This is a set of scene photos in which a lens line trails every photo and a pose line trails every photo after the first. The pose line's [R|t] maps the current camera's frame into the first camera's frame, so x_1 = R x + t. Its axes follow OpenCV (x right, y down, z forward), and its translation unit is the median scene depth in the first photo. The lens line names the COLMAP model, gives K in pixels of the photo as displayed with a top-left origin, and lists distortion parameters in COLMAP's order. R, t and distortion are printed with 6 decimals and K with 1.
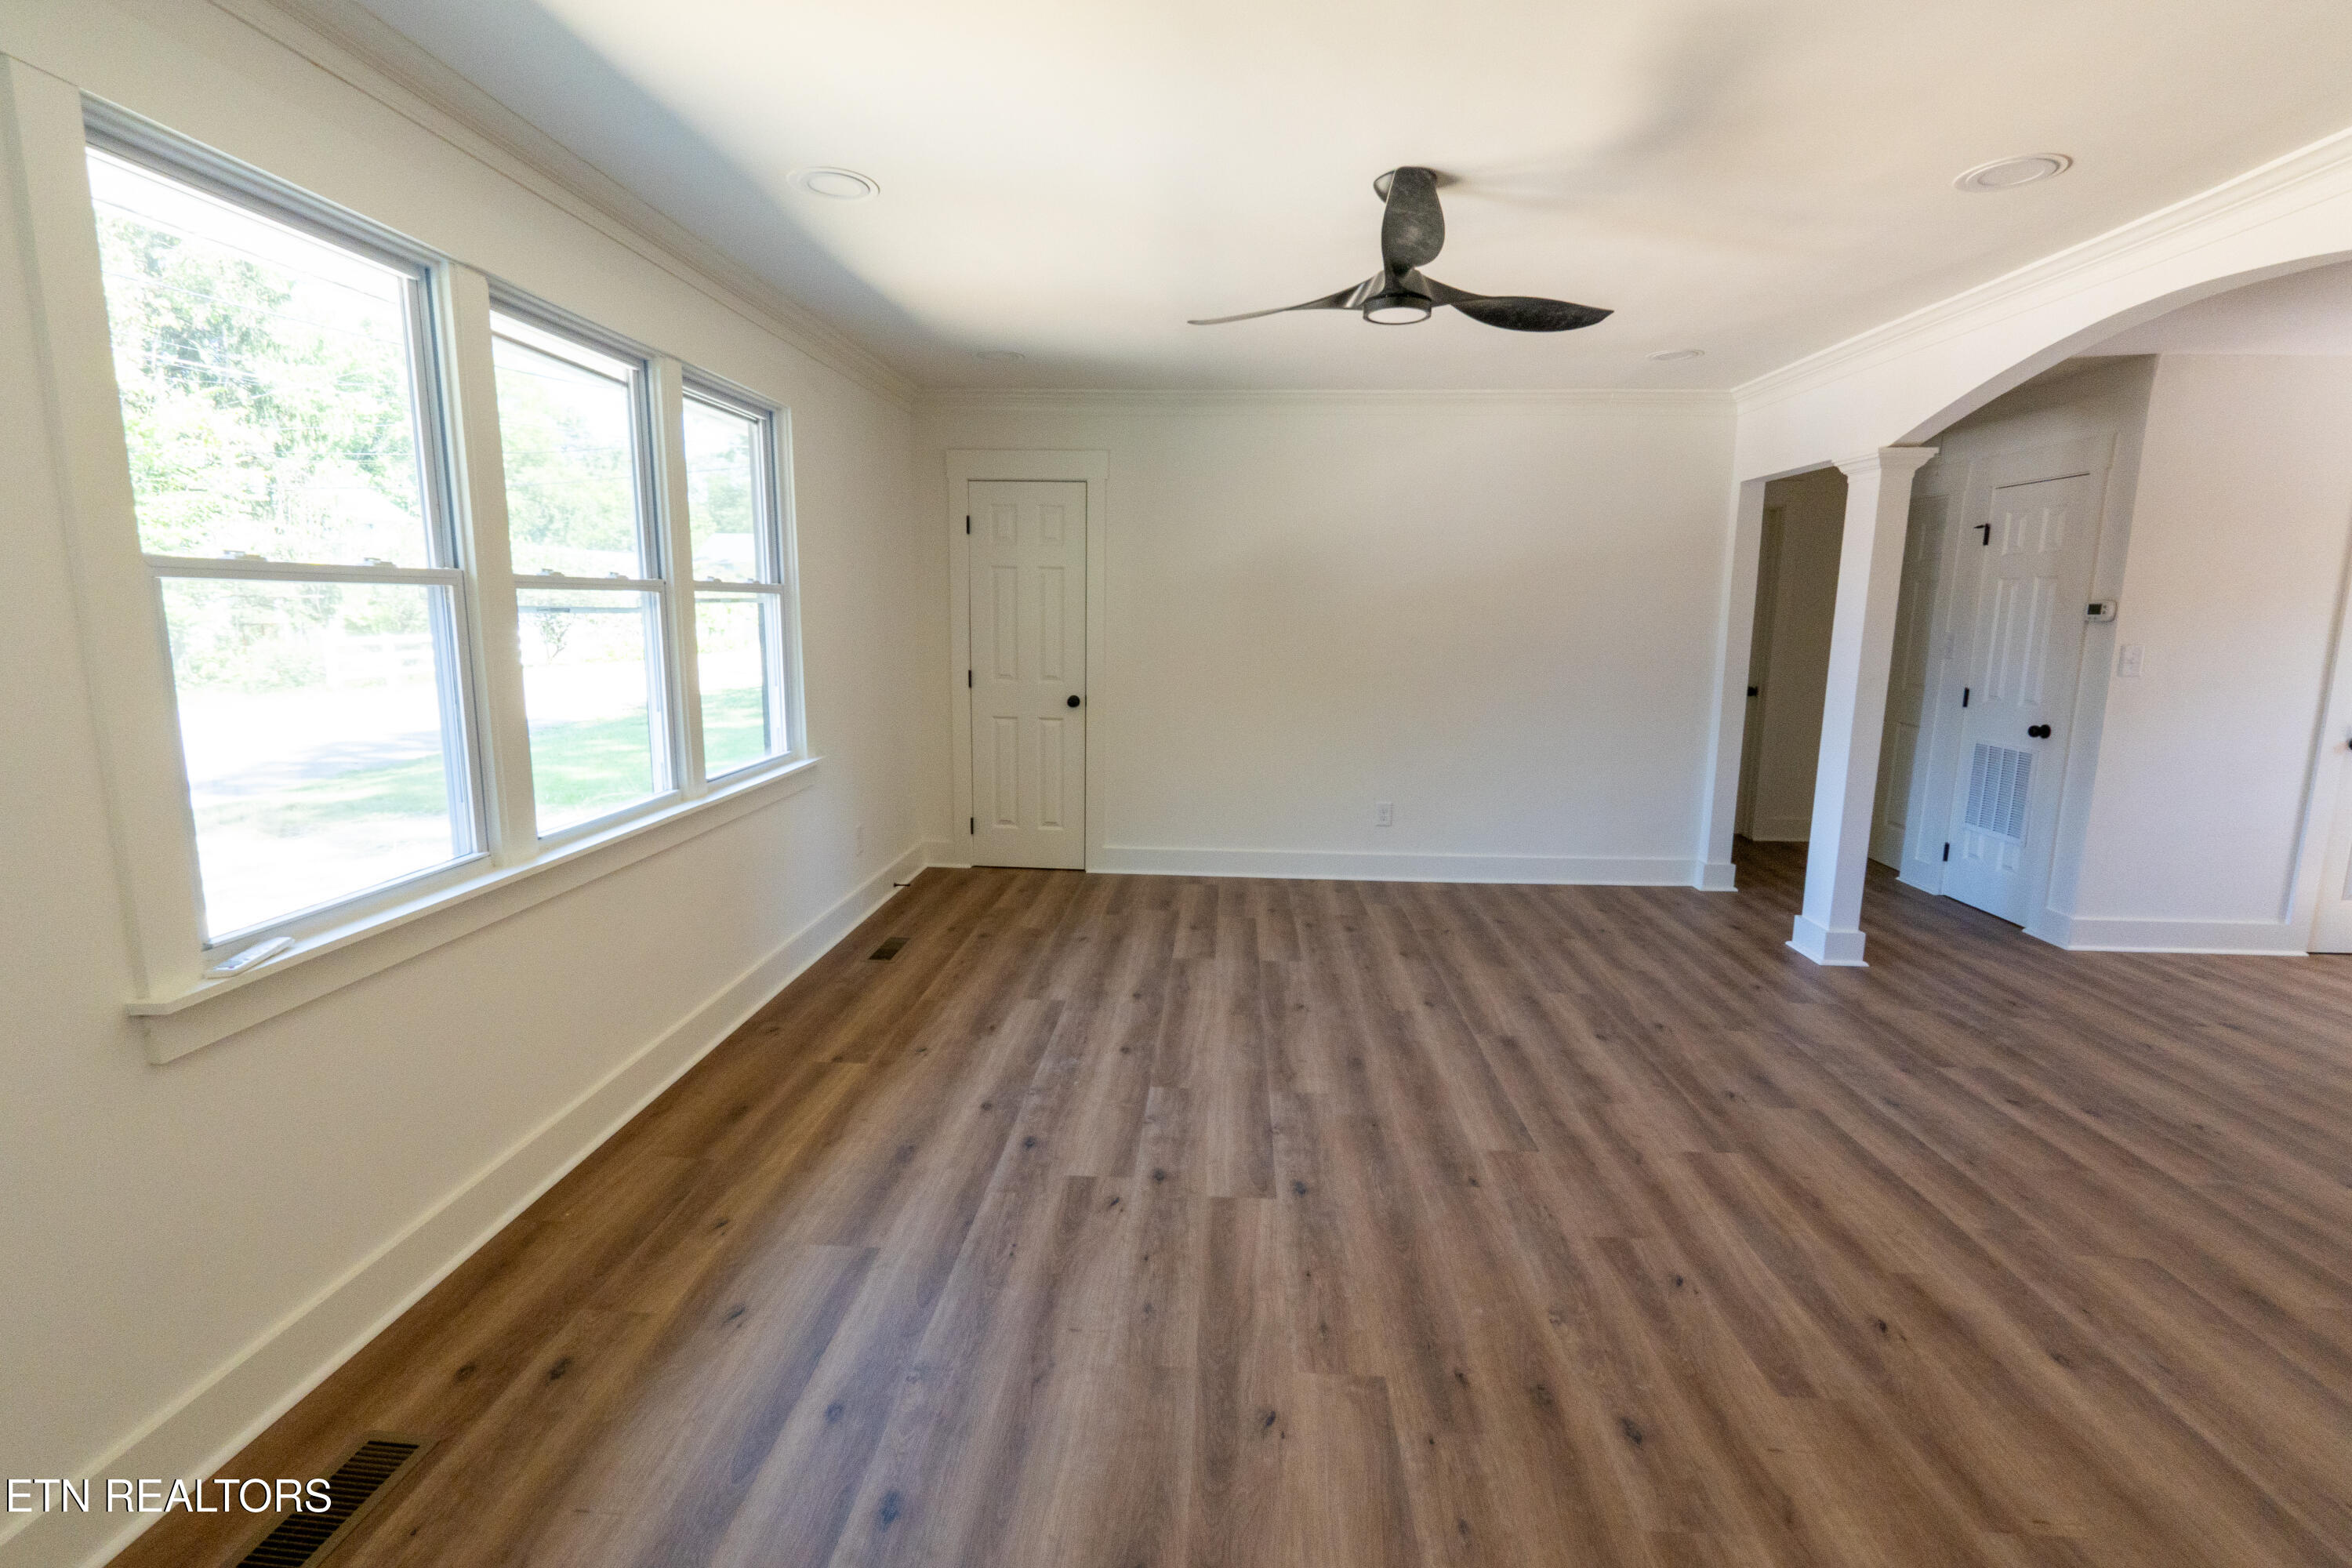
lens RADIAL K [[1077.0, 0, 1168.9], [0, 1077.0, 784.7], [0, 0, 1]] dist [-0.004316, 0.000173]
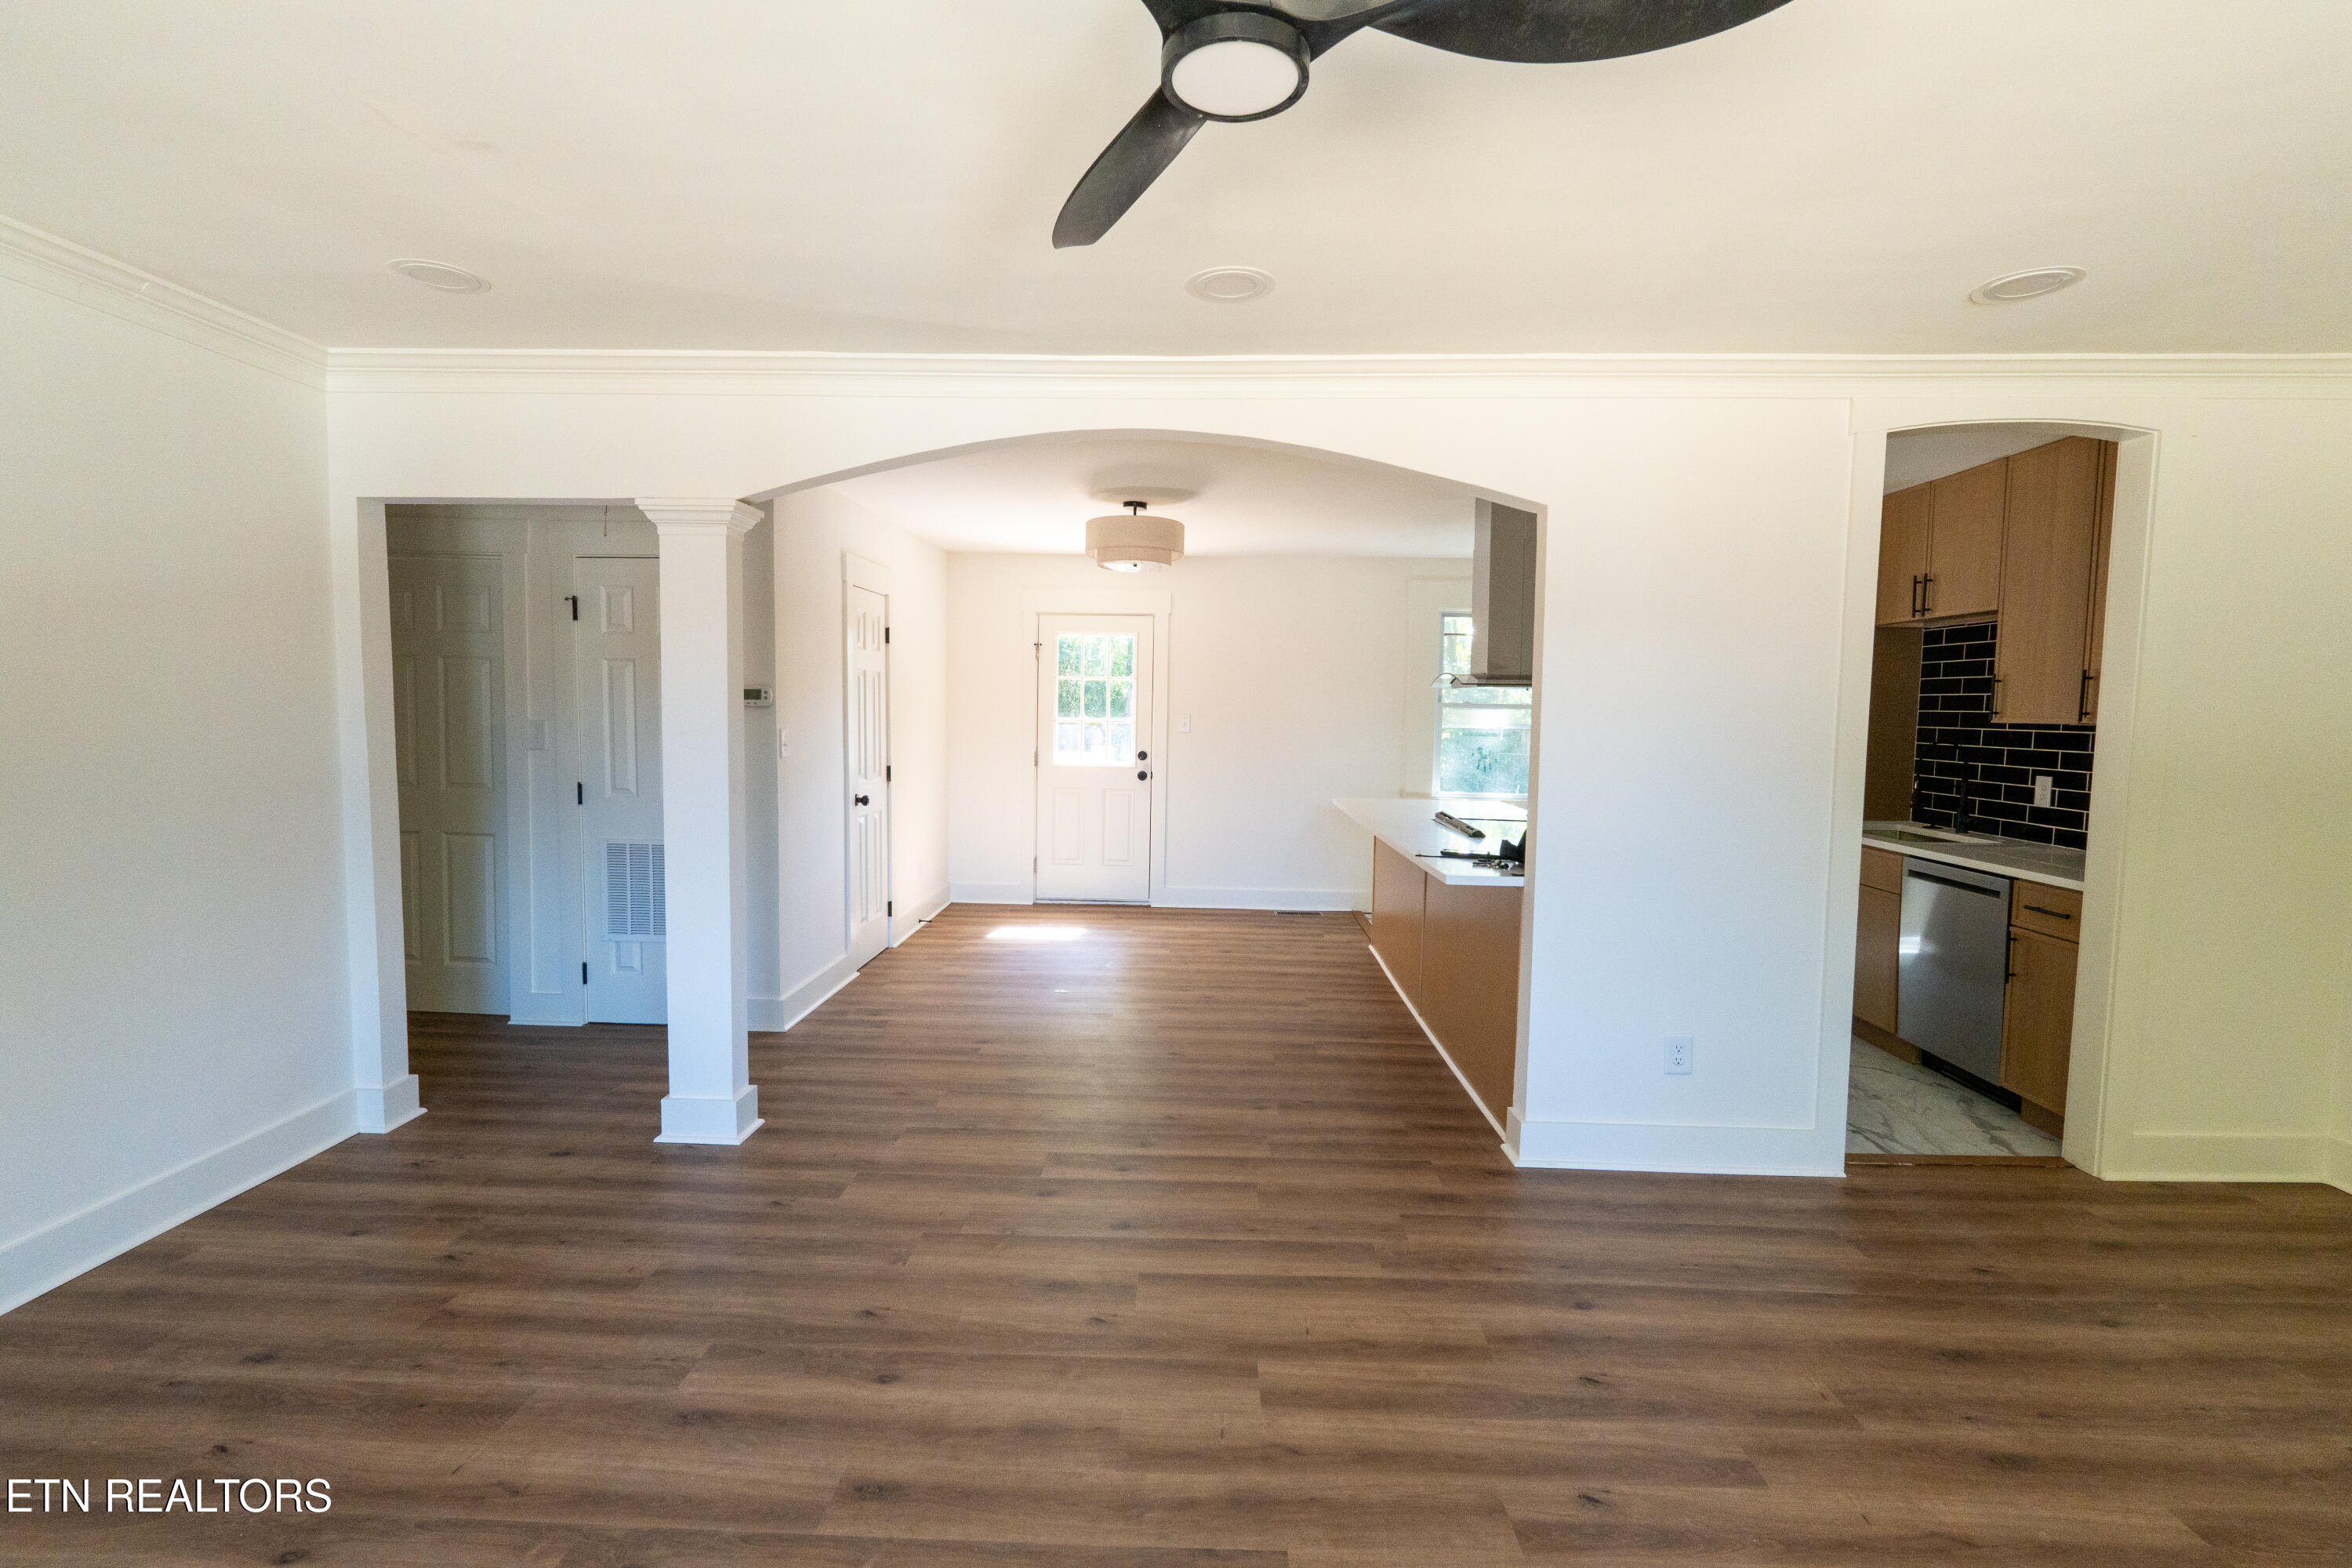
lens RADIAL K [[1077.0, 0, 1169.4], [0, 1077.0, 785.8], [0, 0, 1]] dist [-0.004316, 0.000173]
pose [[-0.024062, -0.085803, 0.996021, -0.177980], [0.149609, 0.984781, 0.088449, -0.123291], [-0.988452, 0.151142, -0.010859, 0.715403]]
